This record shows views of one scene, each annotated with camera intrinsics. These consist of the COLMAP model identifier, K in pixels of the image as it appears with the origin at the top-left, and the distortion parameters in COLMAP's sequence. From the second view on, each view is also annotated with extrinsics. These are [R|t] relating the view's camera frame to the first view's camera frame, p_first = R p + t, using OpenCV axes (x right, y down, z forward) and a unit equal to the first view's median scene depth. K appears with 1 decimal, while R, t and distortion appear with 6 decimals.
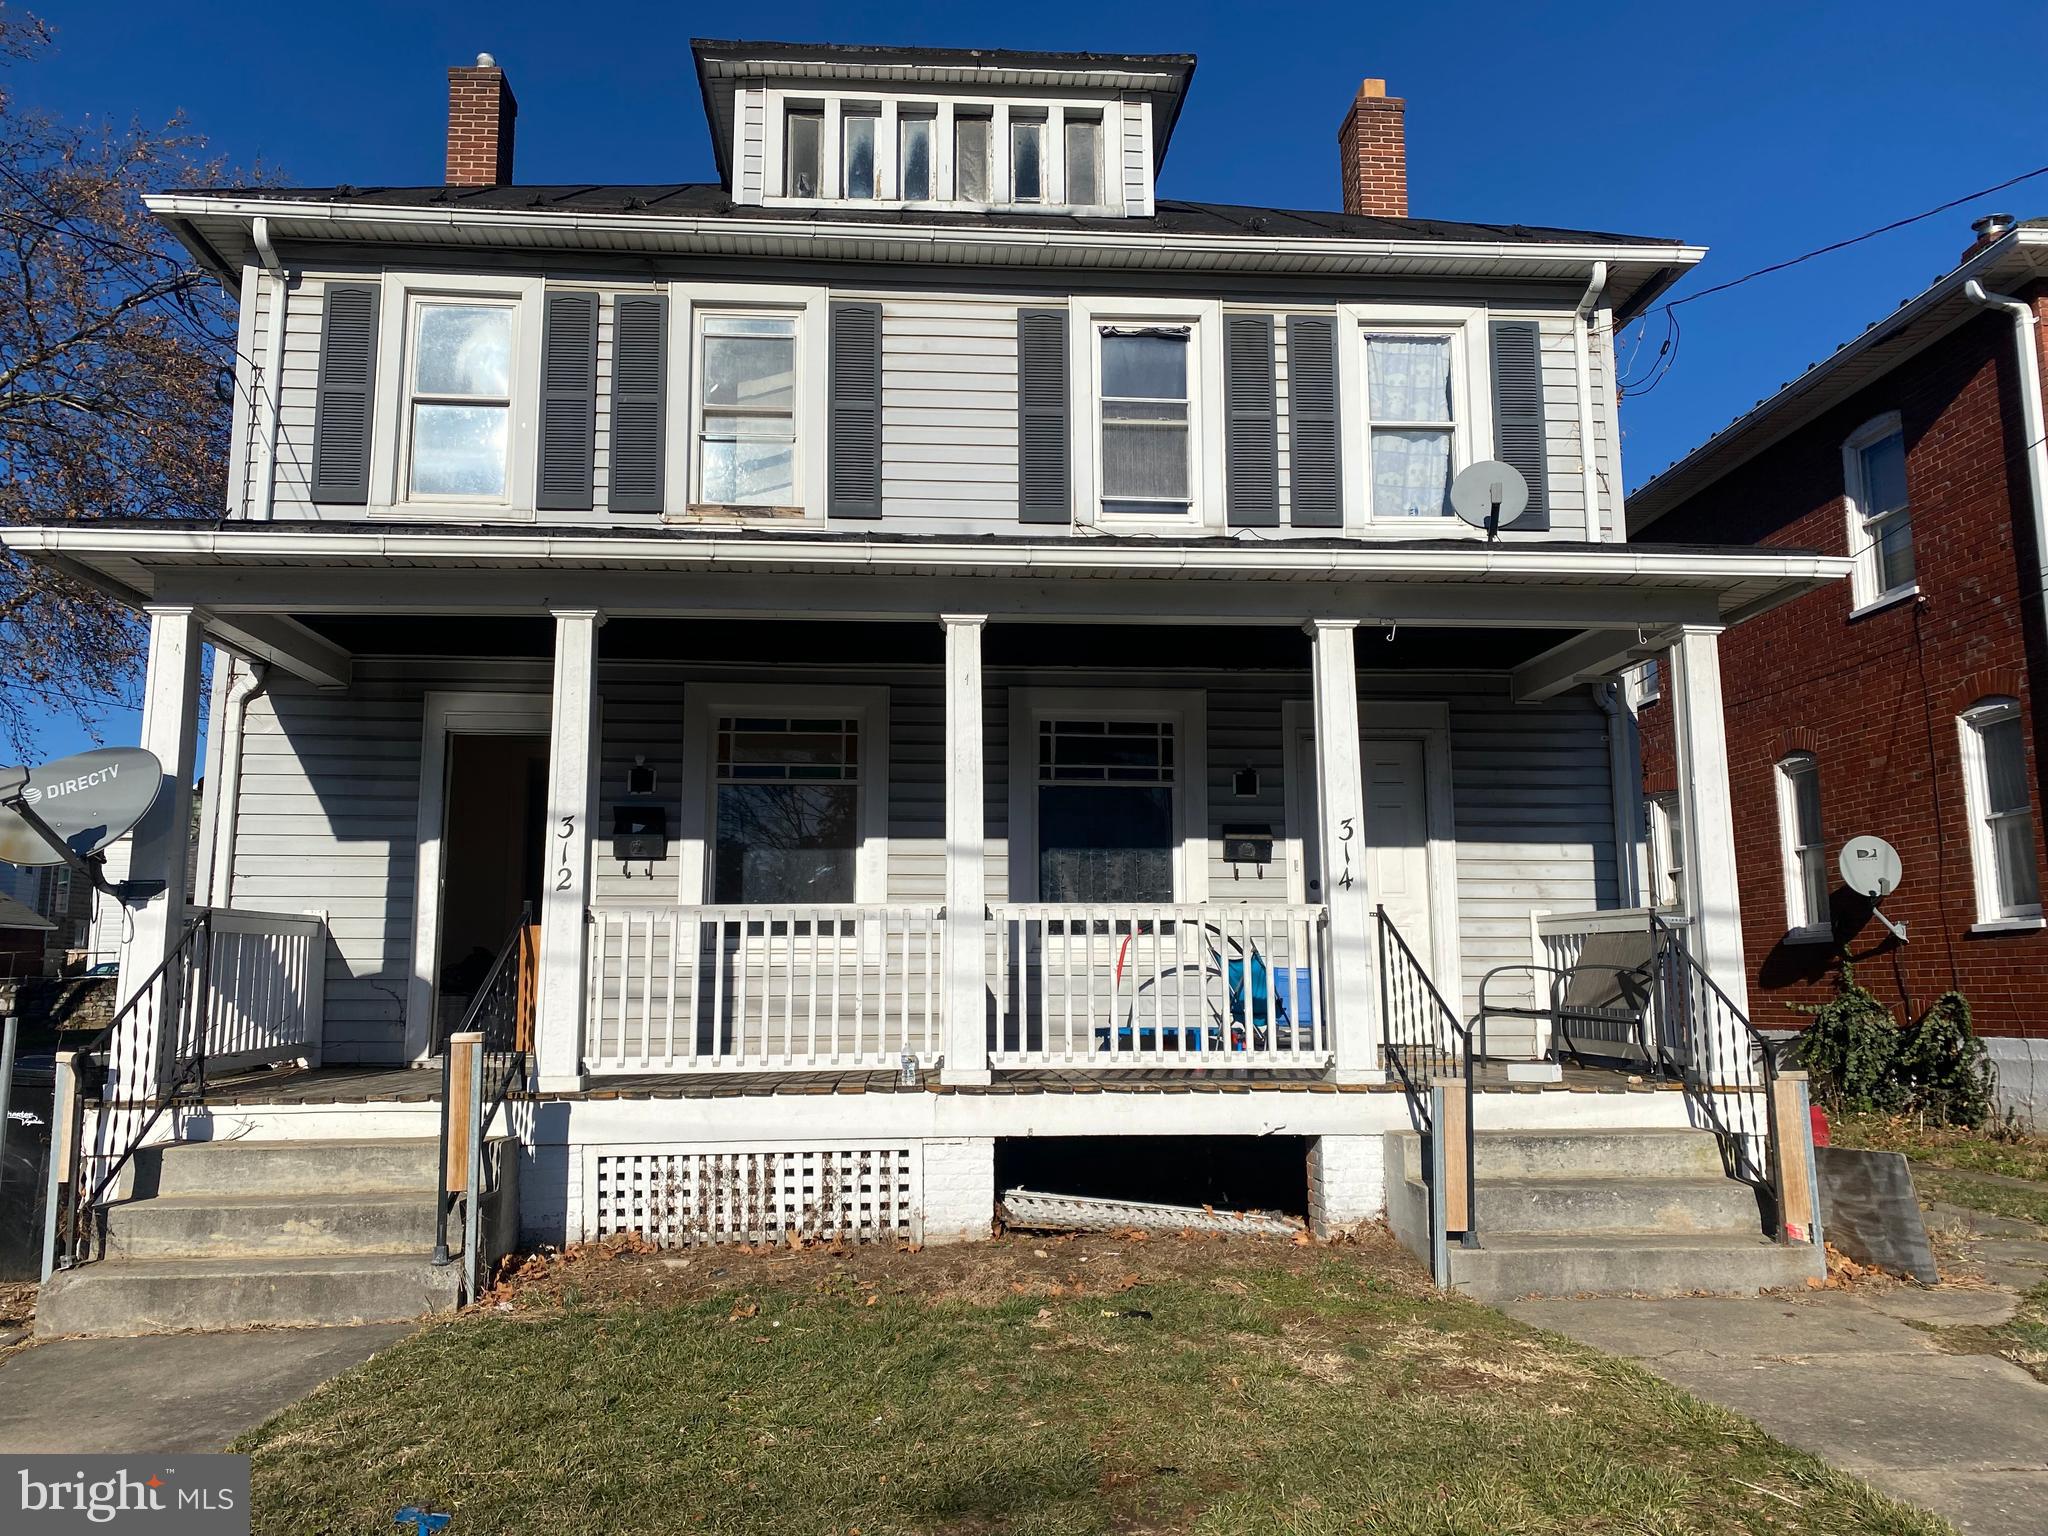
lens RADIAL K [[1544.9, 0, 1011.9], [0, 1544.9, 783.3], [0, 0, 1]] dist [0.048177, -0.040546]
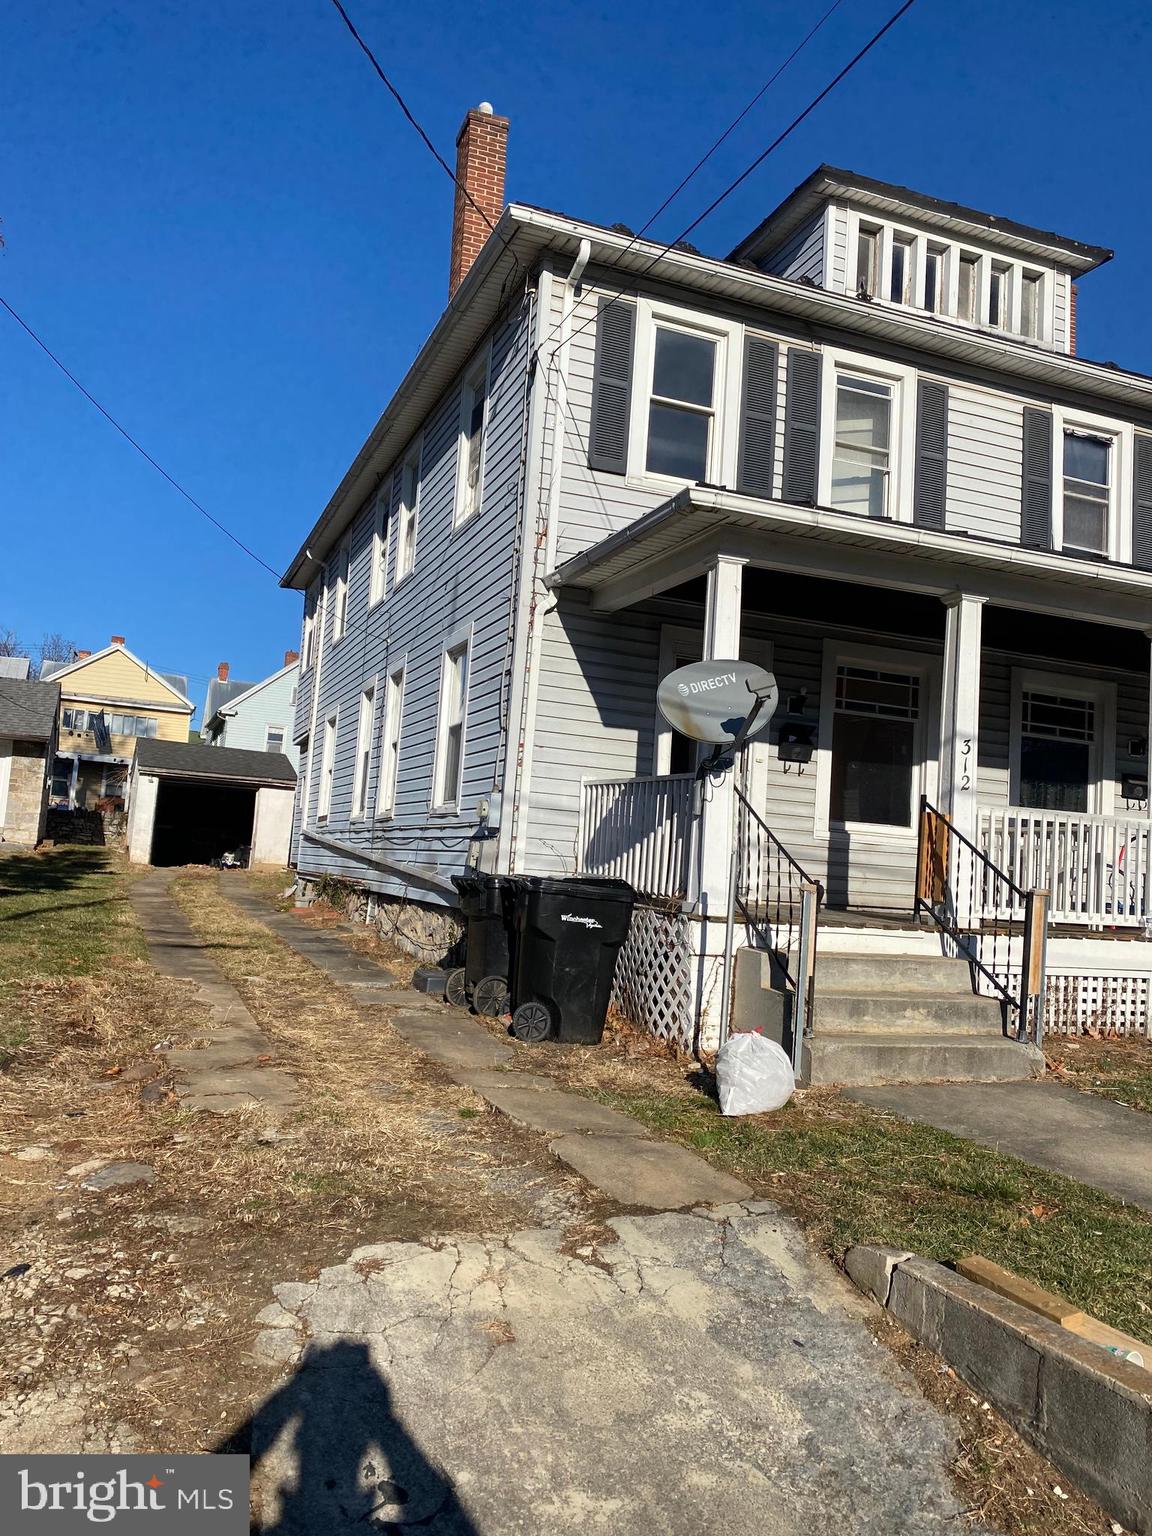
lens RADIAL K [[1158.7, 0, 572.9], [0, 1158.7, 761.6], [0, 0, 1]] dist [0.048177, -0.040546]
pose [[0.952797, 0.091129, 0.289610, -0.809620], [-0.106406, 0.993619, 0.037412, 0.034530], [-0.284352, -0.066462, 0.956413, 0.057709]]
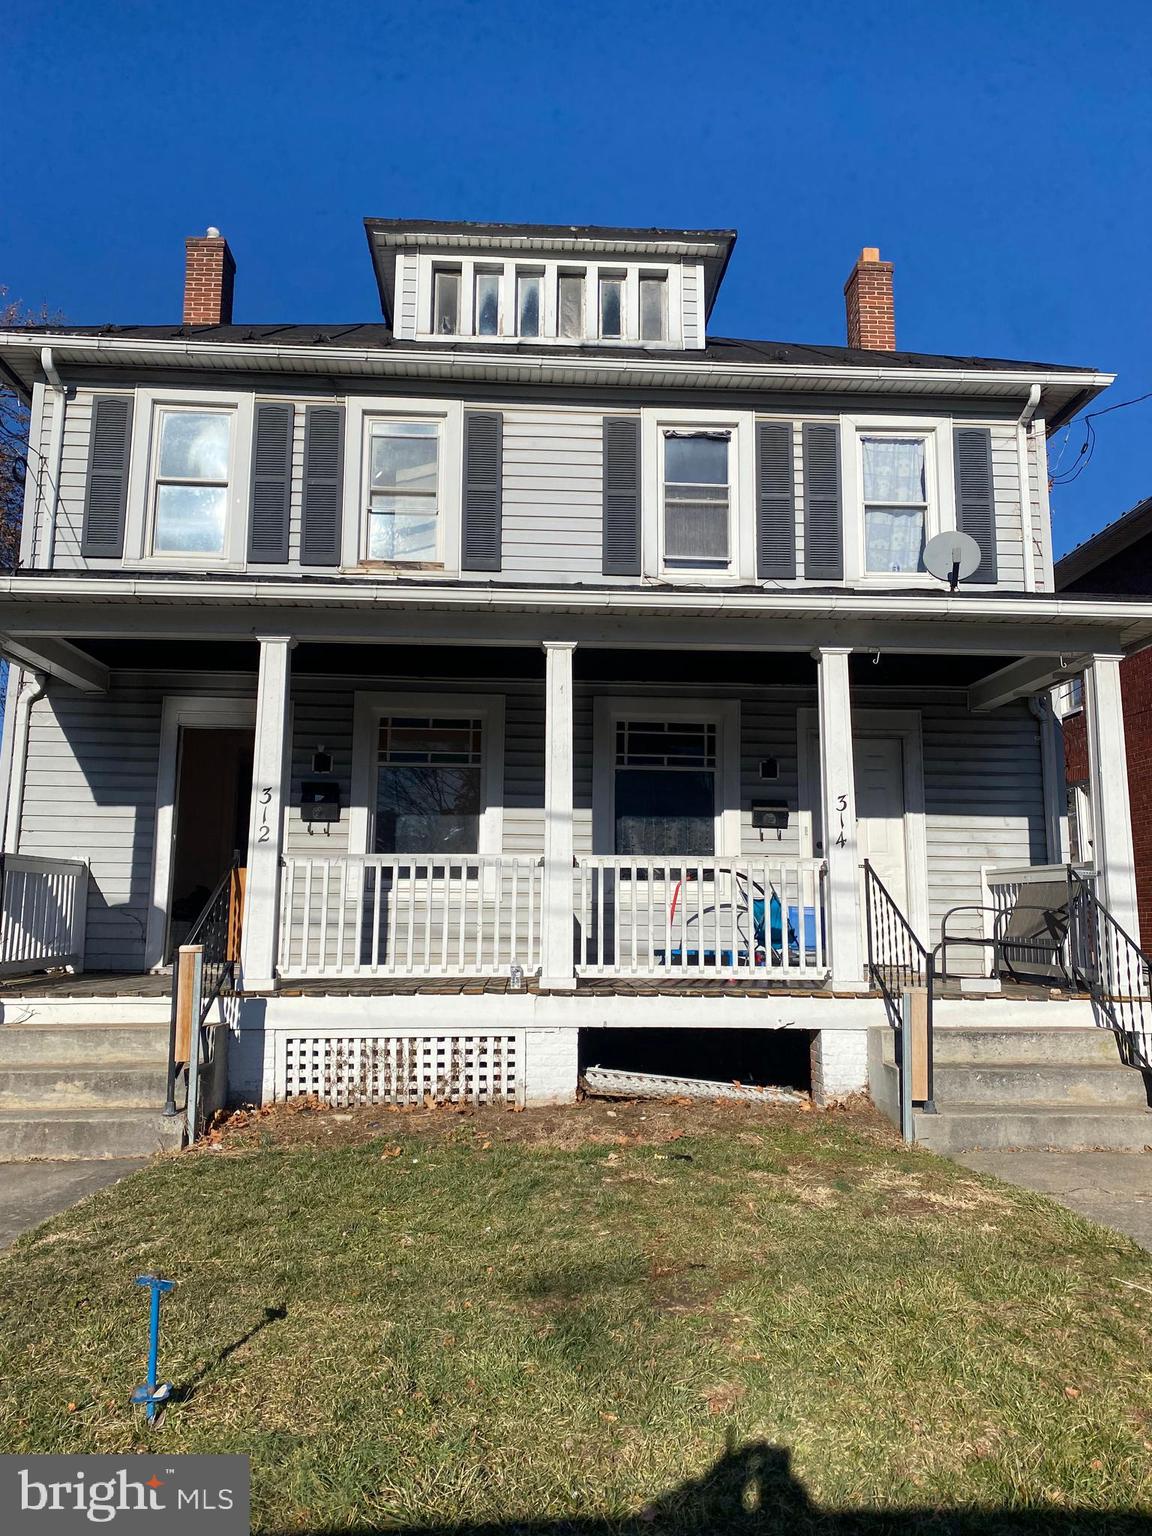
lens RADIAL K [[1158.7, 0, 588.4], [0, 1158.7, 761.9], [0, 0, 1]] dist [0.048177, -0.040546]
pose [[0.999906, 0.008559, -0.010754, 0.005254], [-0.008649, 0.999928, -0.008359, 0.003934], [0.010681, 0.008451, 0.999907, -0.013773]]
